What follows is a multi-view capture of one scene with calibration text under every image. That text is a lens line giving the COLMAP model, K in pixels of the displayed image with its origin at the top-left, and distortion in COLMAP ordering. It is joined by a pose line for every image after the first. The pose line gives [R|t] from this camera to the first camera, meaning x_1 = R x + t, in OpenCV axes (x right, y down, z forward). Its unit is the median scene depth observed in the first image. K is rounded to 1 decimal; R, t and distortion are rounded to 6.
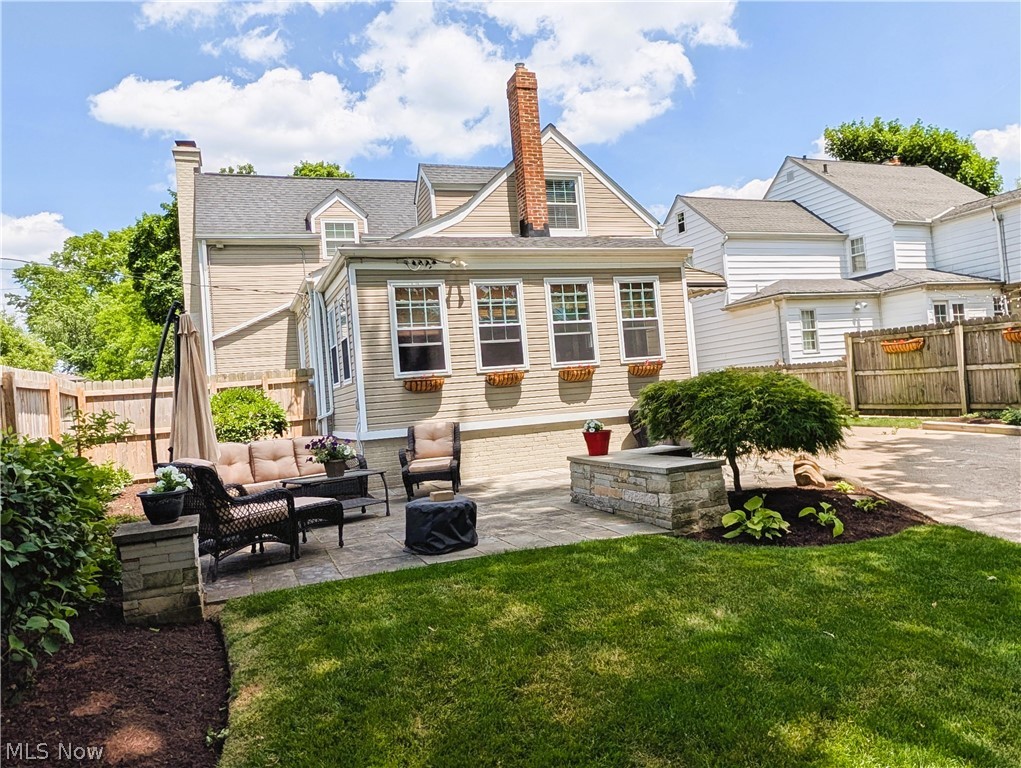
lens RADIAL K [[715.8, 0, 510.5], [0, 715.8, 384.0], [0, 0, 1]] dist [0.002351, 0.000557]
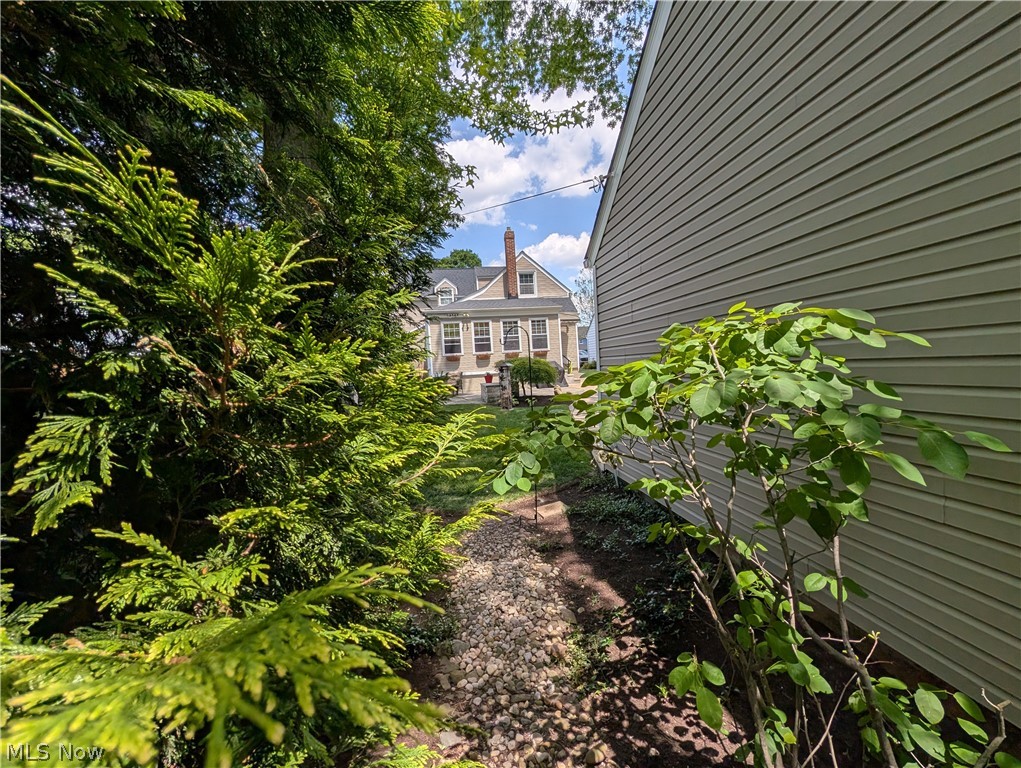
lens RADIAL K [[377.1, 0, 510.5], [0, 377.1, 384.0], [0, 0, 1]] dist [0.000237, 0.000008]
pose [[0.981708, 0.030668, -0.187906, 0.284914], [-0.014749, 0.996226, 0.085535, -0.021415], [0.189820, -0.081199, 0.978456, -0.320116]]
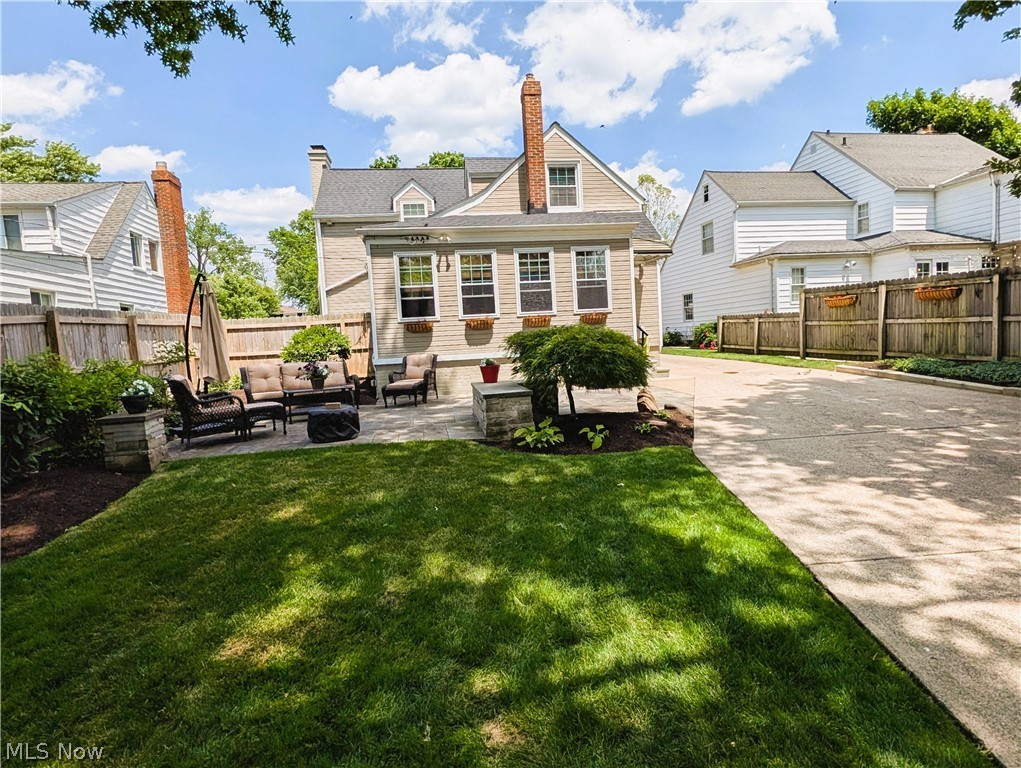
lens RADIAL K [[547.8, 0, 510.5], [0, 547.8, 384.0], [0, 0, 1]] dist [0.000027, -0.000004]
pose [[0.978271, 0.043534, -0.202709, 0.205204], [-0.019526, 0.992707, 0.118963, -0.014396], [0.206410, -0.112420, 0.971986, -0.019905]]
